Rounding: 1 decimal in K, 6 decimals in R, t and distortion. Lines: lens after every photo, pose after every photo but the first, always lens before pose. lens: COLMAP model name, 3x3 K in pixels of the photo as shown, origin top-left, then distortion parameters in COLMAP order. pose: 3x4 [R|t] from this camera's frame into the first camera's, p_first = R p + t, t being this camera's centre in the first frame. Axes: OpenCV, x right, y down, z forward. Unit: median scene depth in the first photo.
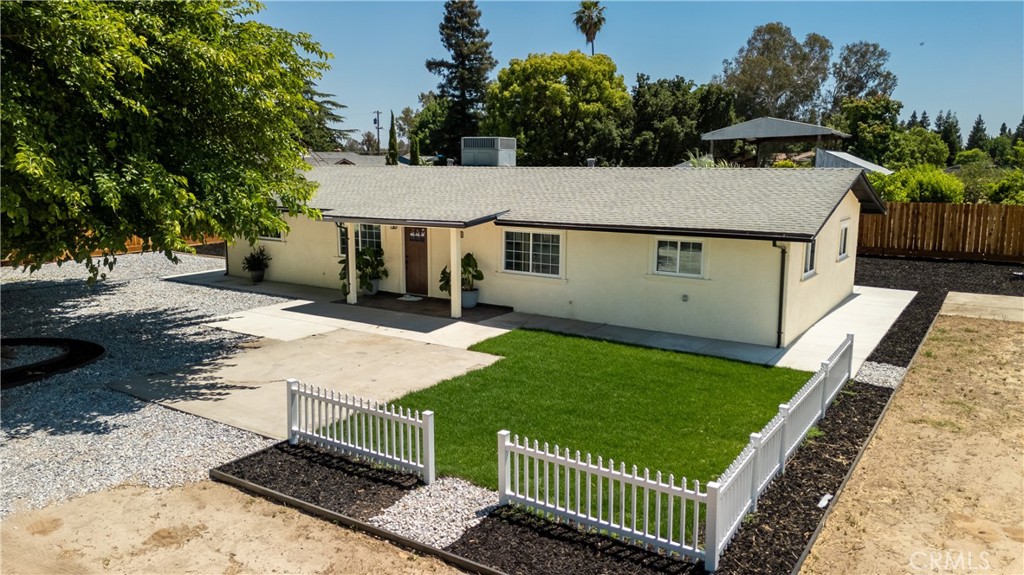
lens RADIAL K [[754.7, 0, 512.0], [0, 754.7, 287.5], [0, 0, 1]] dist [0.092794, -0.112603]
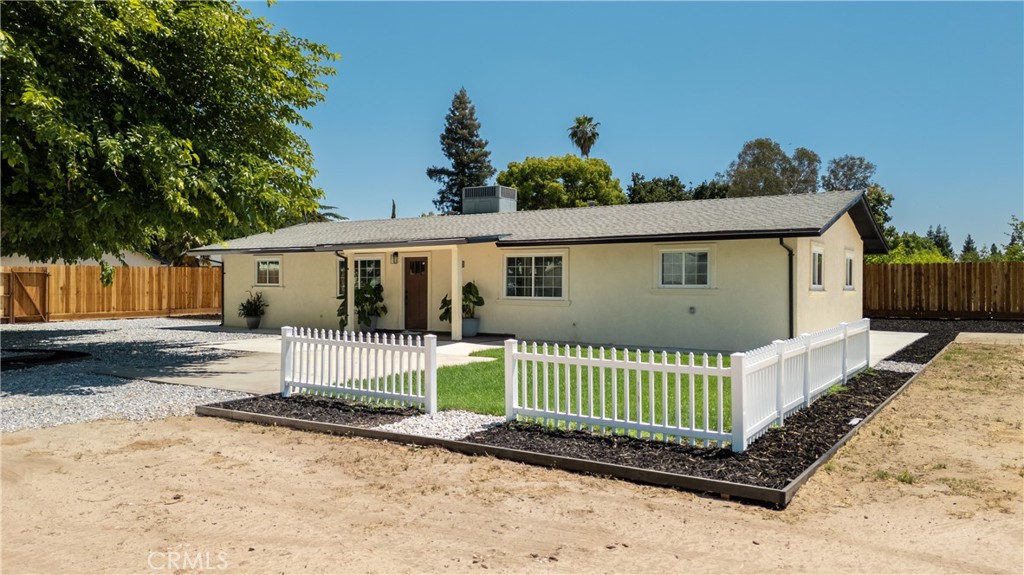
lens RADIAL K [[760.0, 0, 512.0], [0, 760.0, 287.5], [0, 0, 1]] dist [0.096334, -0.118916]
pose [[0.999994, -0.001167, 0.003250, -0.005058], [0.001674, 0.987010, -0.160648, 0.111667], [-0.003020, 0.160652, 0.987006, 0.020619]]
